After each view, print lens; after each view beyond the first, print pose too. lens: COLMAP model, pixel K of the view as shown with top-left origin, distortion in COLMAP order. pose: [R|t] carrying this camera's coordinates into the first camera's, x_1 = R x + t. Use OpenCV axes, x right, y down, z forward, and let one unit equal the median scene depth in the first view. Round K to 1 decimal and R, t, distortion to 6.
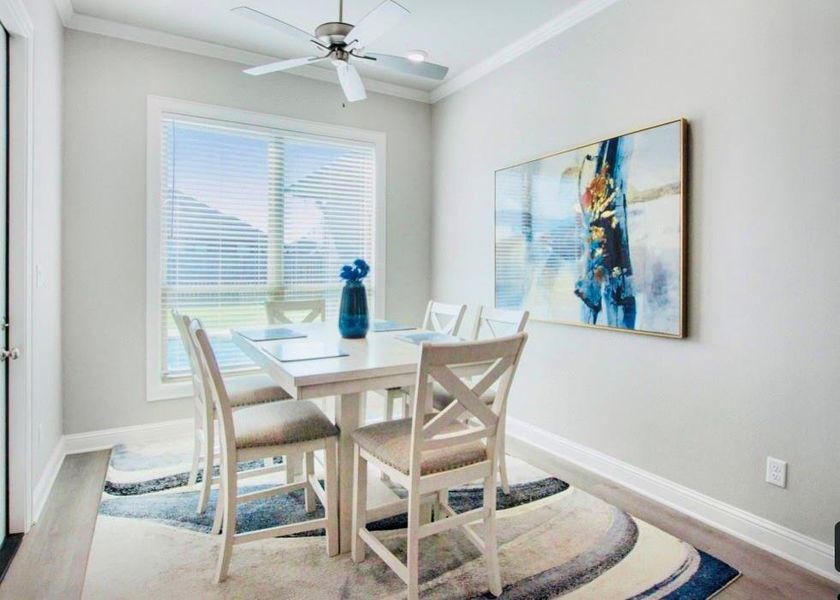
lens RADIAL K [[466.5, 0, 420.0], [0, 466.5, 300.0], [0, 0, 1]] dist [0.025200, -0.000266]
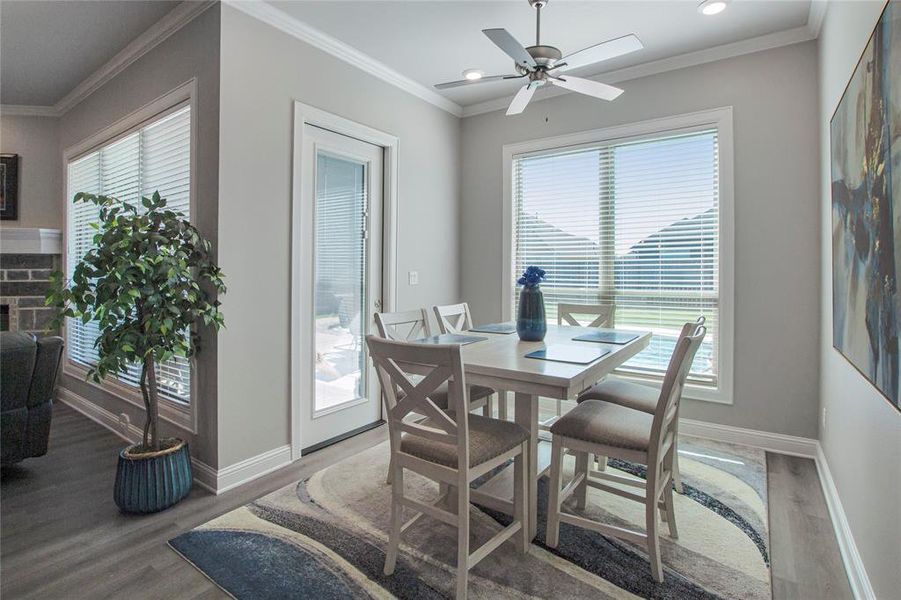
lens RADIAL K [[450.0, 0, 435.2], [0, 450.0, 291.0], [0, 0, 1]] dist [-0.032464, -0.000198]
pose [[0.418701, 0.028683, -0.907671, 0.494033], [-0.053688, 0.998535, 0.006789, -0.018028], [0.906536, 0.045888, 0.419628, 0.278591]]
